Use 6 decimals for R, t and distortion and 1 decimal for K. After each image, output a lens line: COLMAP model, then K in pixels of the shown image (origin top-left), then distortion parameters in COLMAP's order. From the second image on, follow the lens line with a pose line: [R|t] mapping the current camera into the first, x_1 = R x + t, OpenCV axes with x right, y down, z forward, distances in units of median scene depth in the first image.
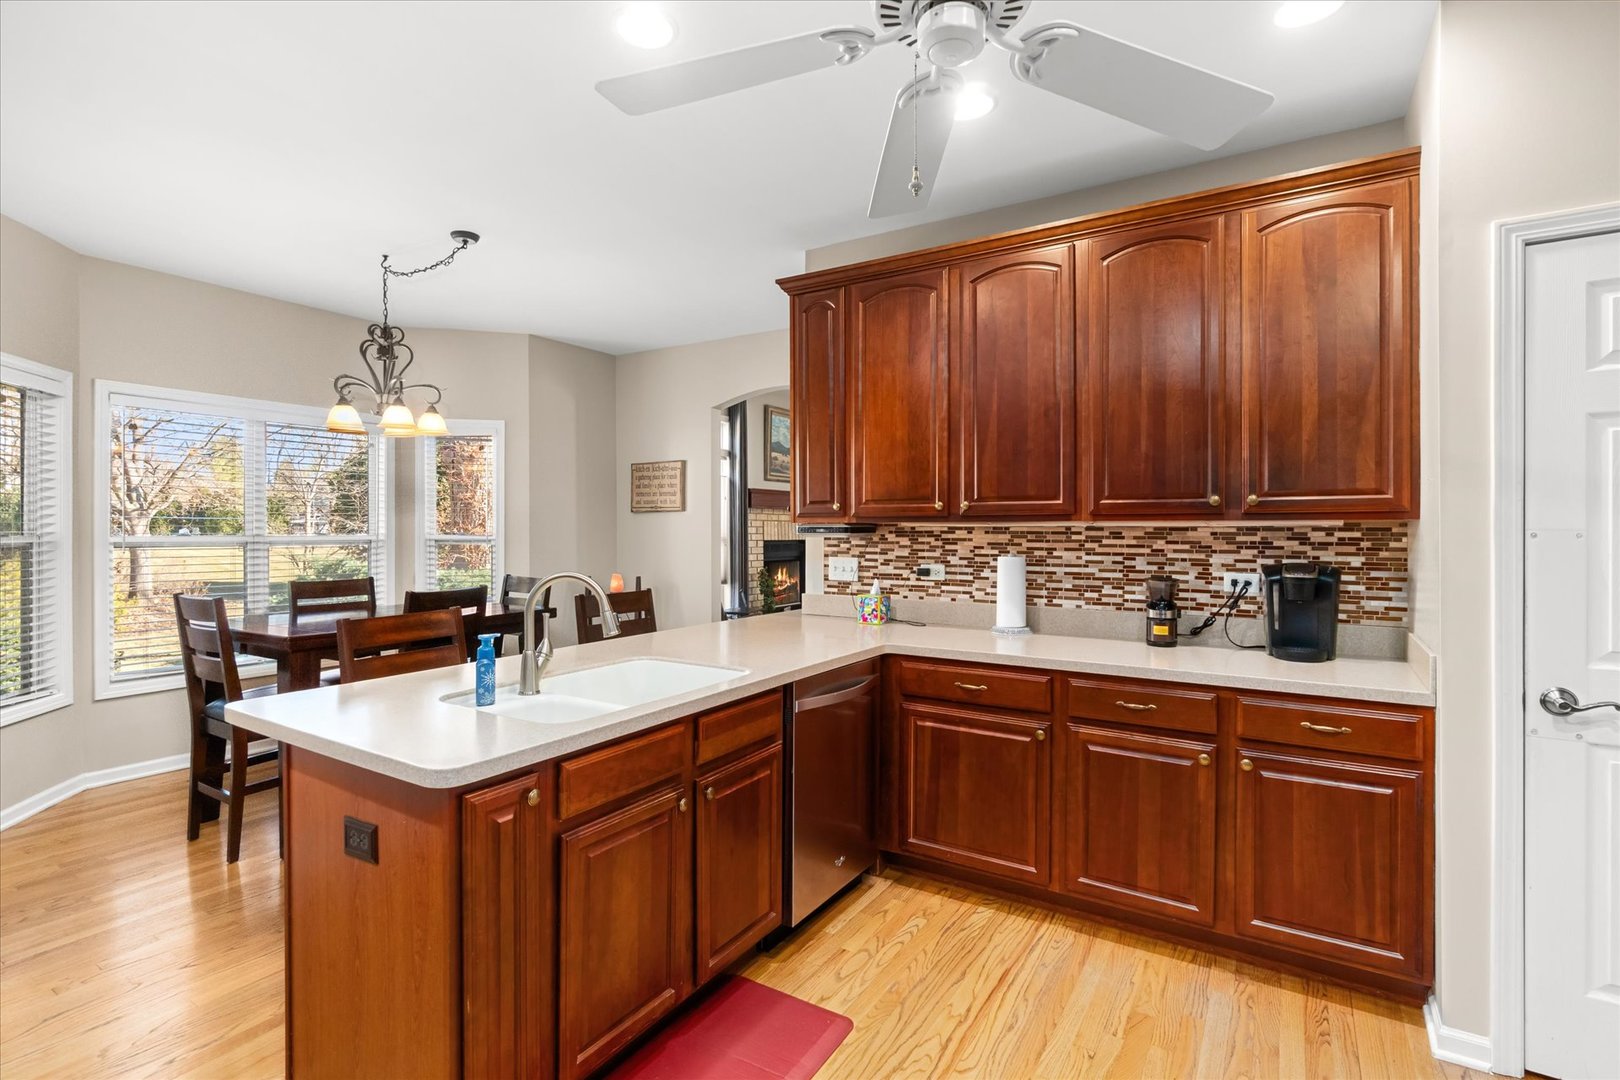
lens RADIAL K [[770.2, 0, 810.4], [0, 770.2, 527.4], [0, 0, 1]] dist [-0.003423, -0.000377]
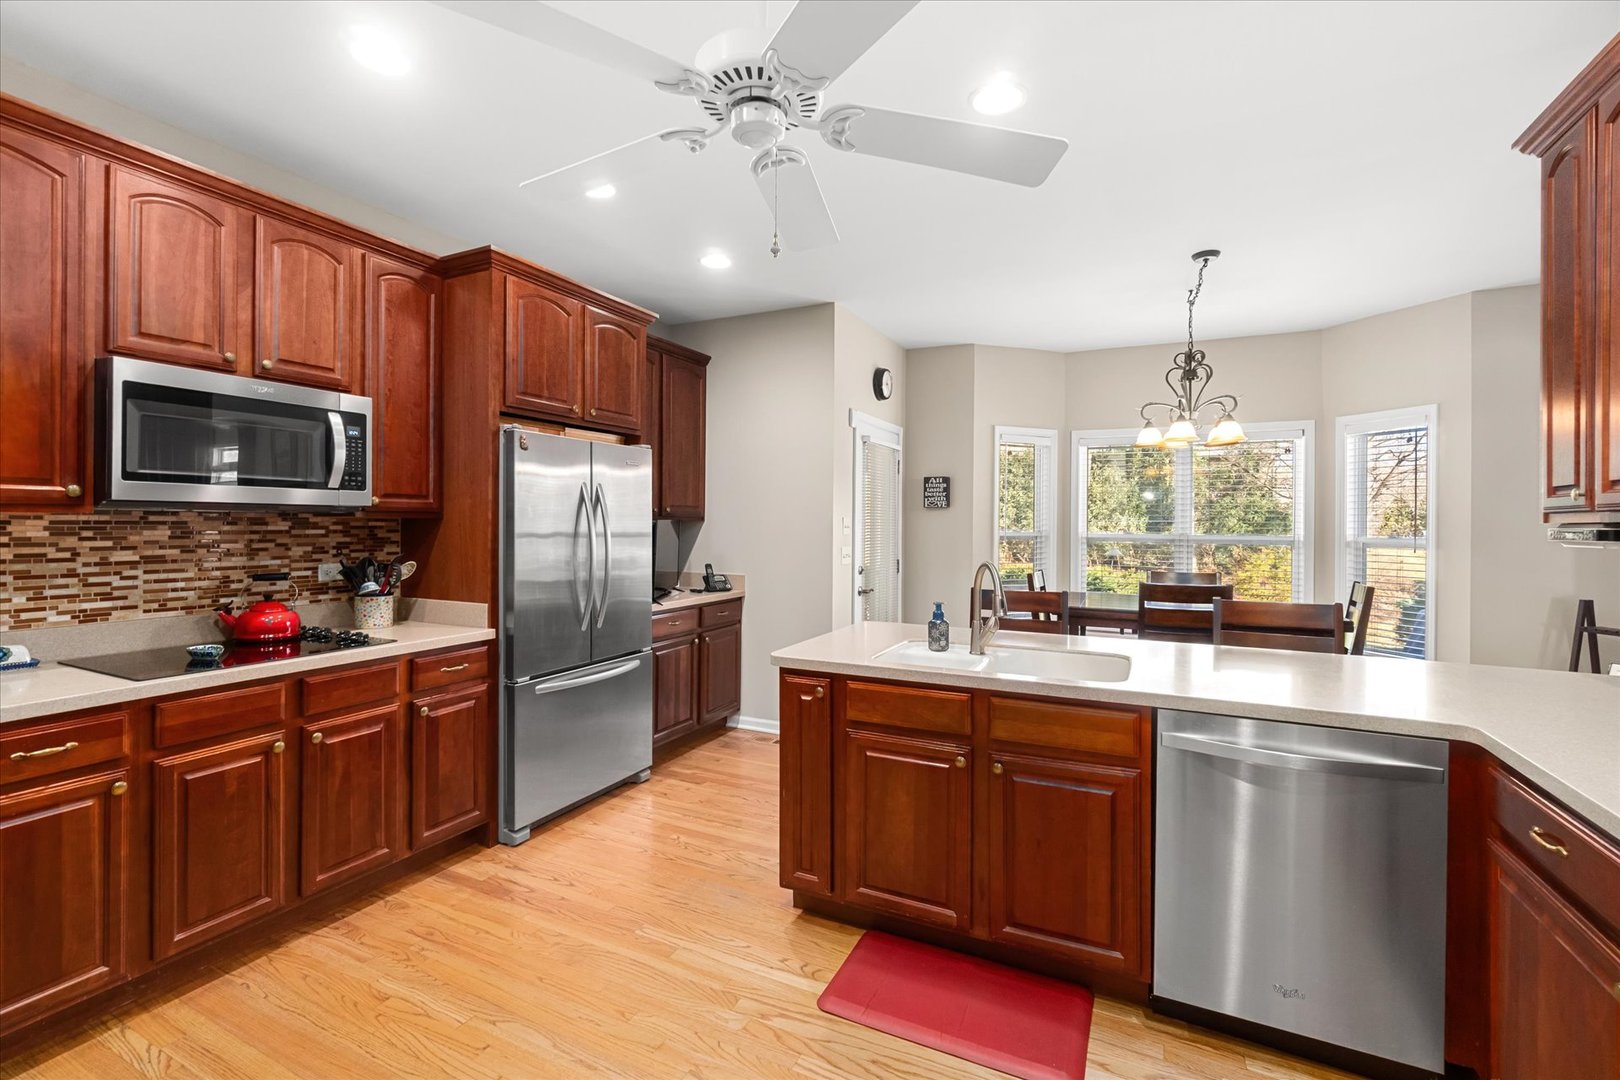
lens RADIAL K [[697.6, 0, 808.5], [0, 697.6, 526.7], [0, 0, 1]] dist [-0.005325, -0.000883]
pose [[0.104632, 0.002918, -0.994507, 0.478941], [-0.007113, 0.999972, 0.002186, 0.001775], [0.994486, 0.006845, 0.104650, 0.366783]]
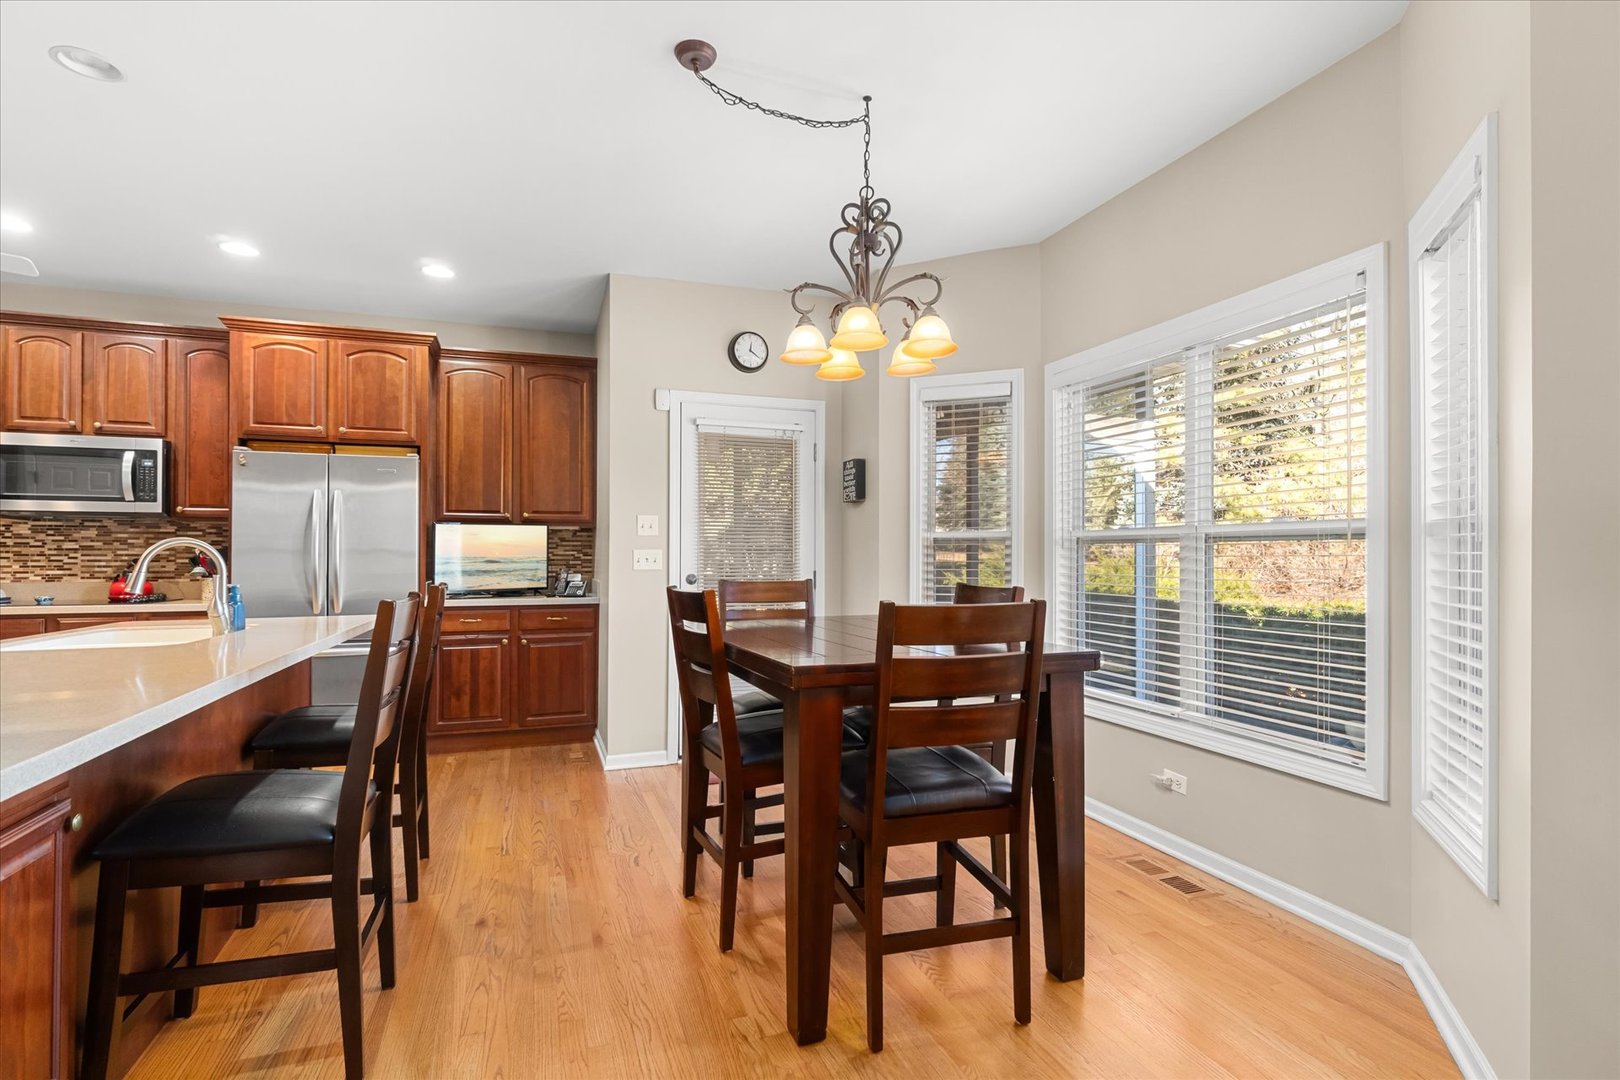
lens RADIAL K [[783.2, 0, 802.7], [0, 783.2, 547.9], [0, 0, 1]] dist [-0.000725, -0.001001]
pose [[-0.614221, -0.009845, -0.789073, 0.025526], [-0.002647, 0.999942, -0.010415, 0.051059], [0.789130, -0.004308, -0.614212, 1.553729]]
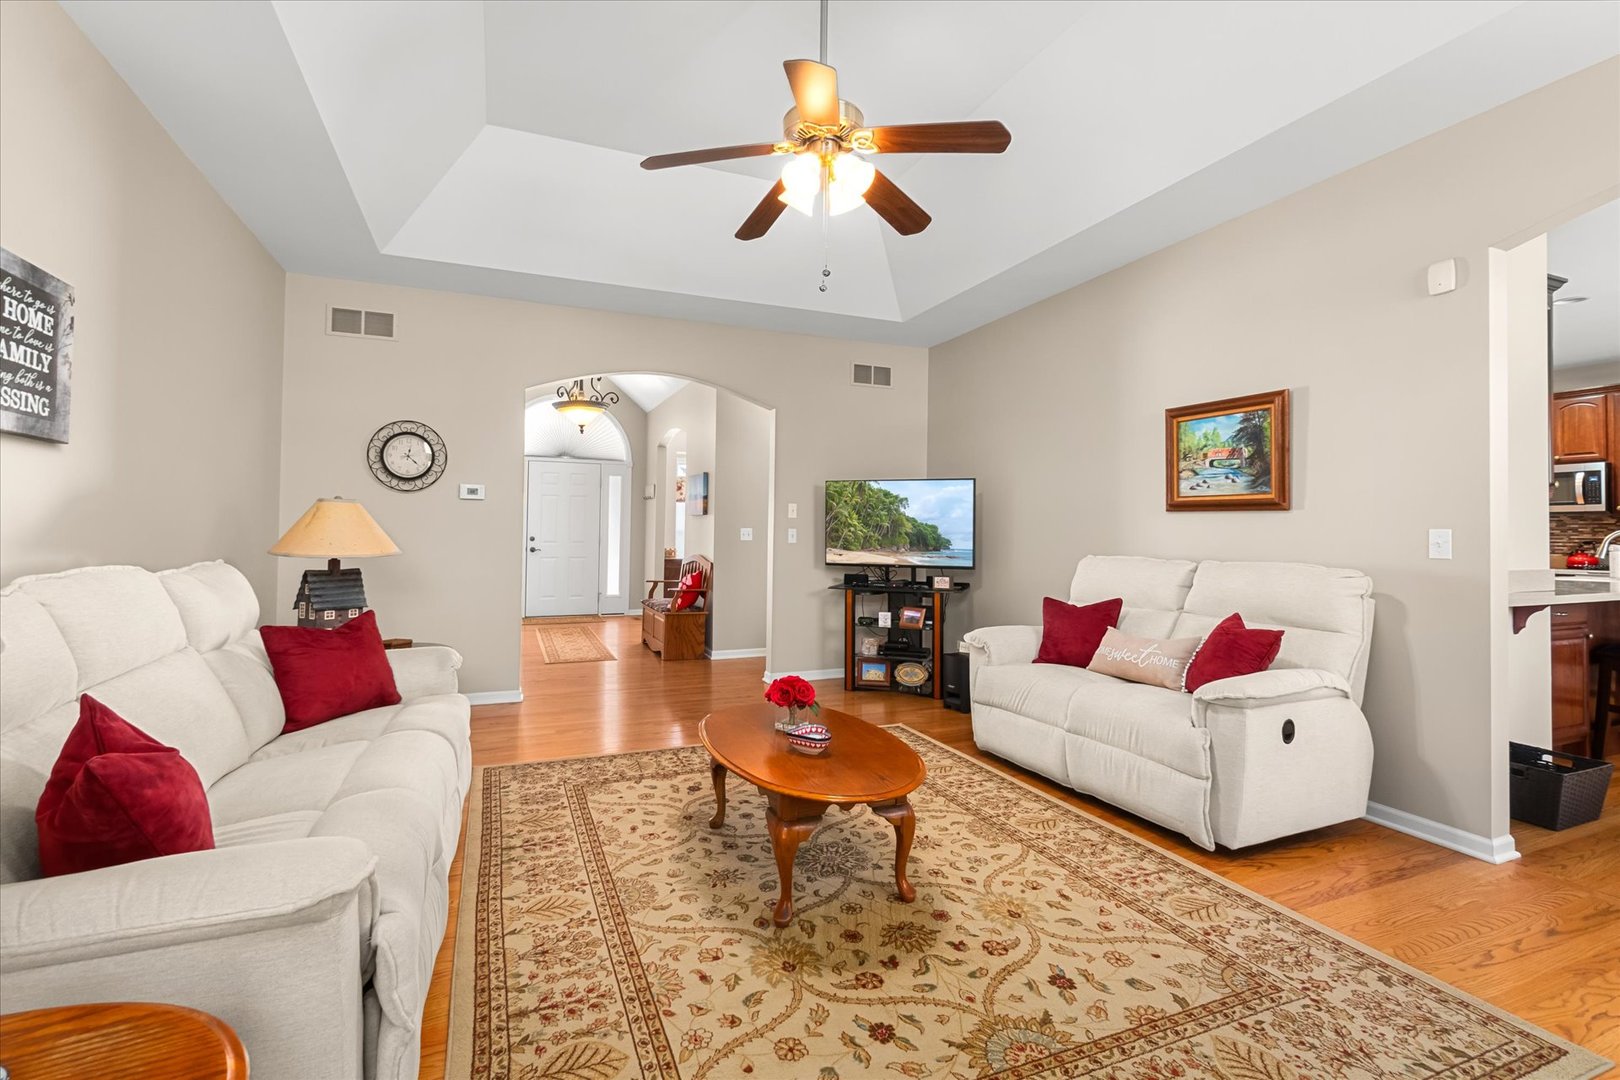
lens RADIAL K [[697.6, 0, 798.0], [0, 697.6, 525.7], [0, 0, 1]] dist [-0.005325, -0.000883]
pose [[-0.816211, 0.004408, 0.577736, 0.294297], [-0.004158, 0.999900, -0.013504, 0.050652], [-0.577738, -0.013424, -0.816112, 2.460398]]
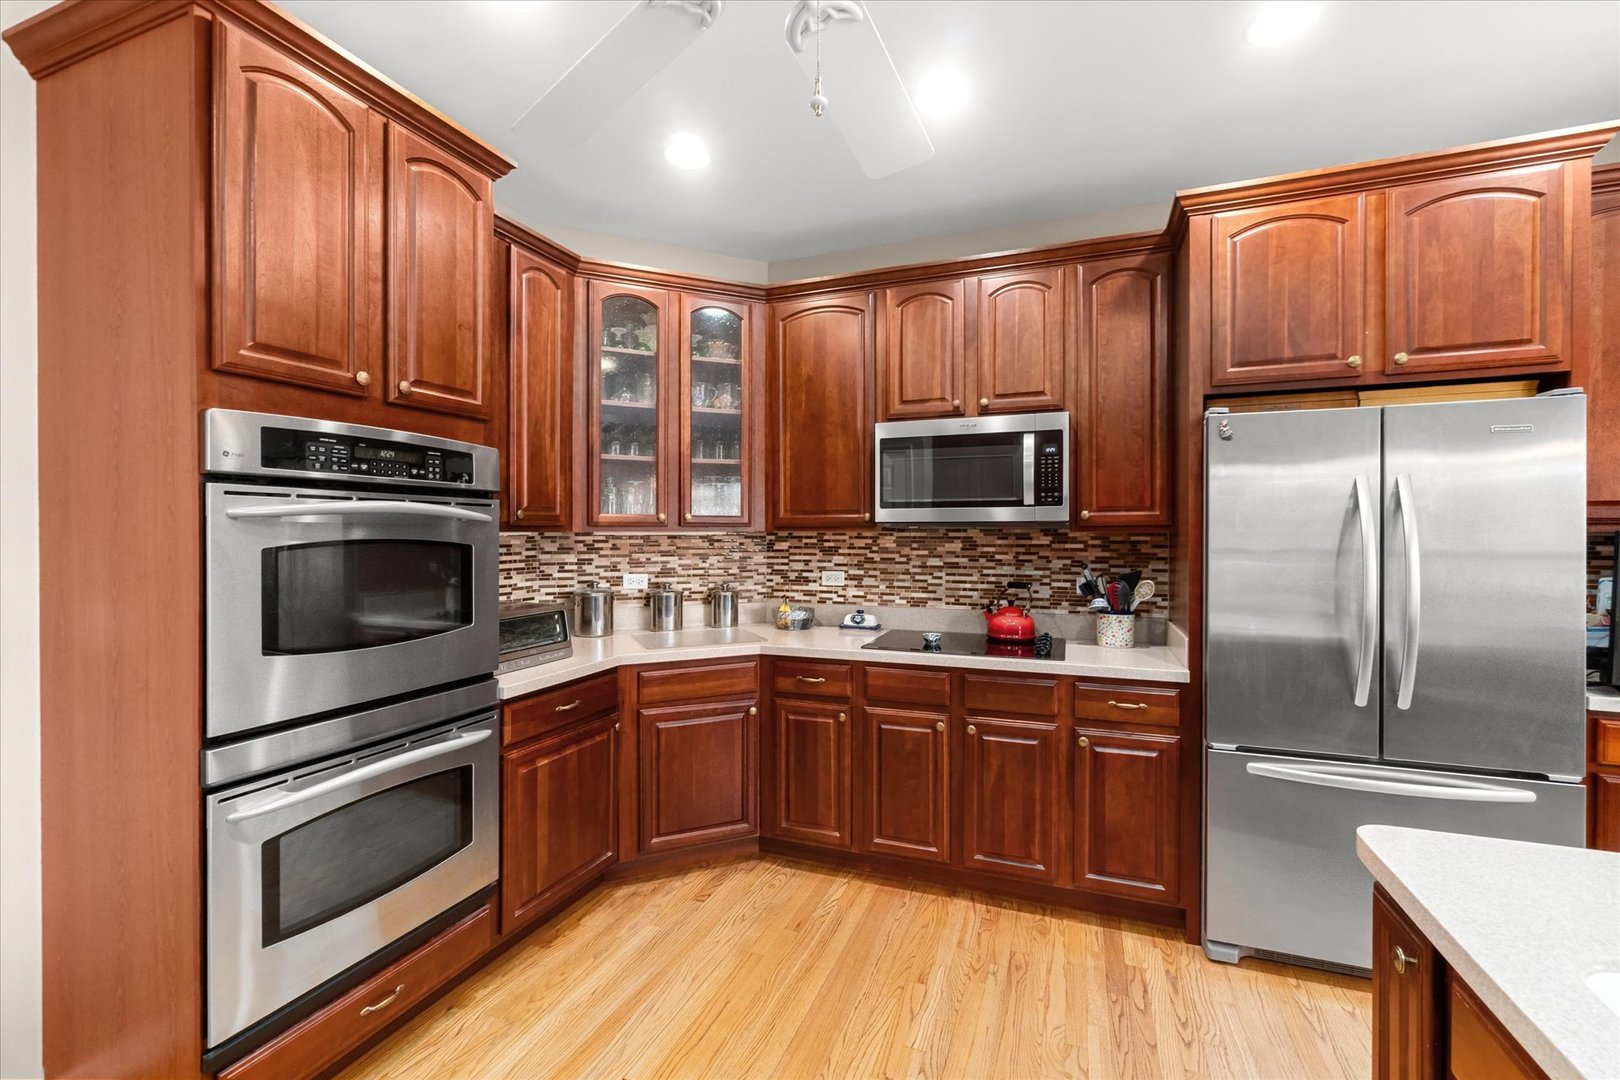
lens RADIAL K [[697.6, 0, 797.2], [0, 697.6, 540.8], [0, 0, 1]] dist [-0.005325, -0.000883]
pose [[-0.981861, 0.000829, -0.189600, 0.101741], [-0.001516, 0.999924, 0.012223, -0.002827], [0.189595, 0.012289, -0.981785, 0.659337]]
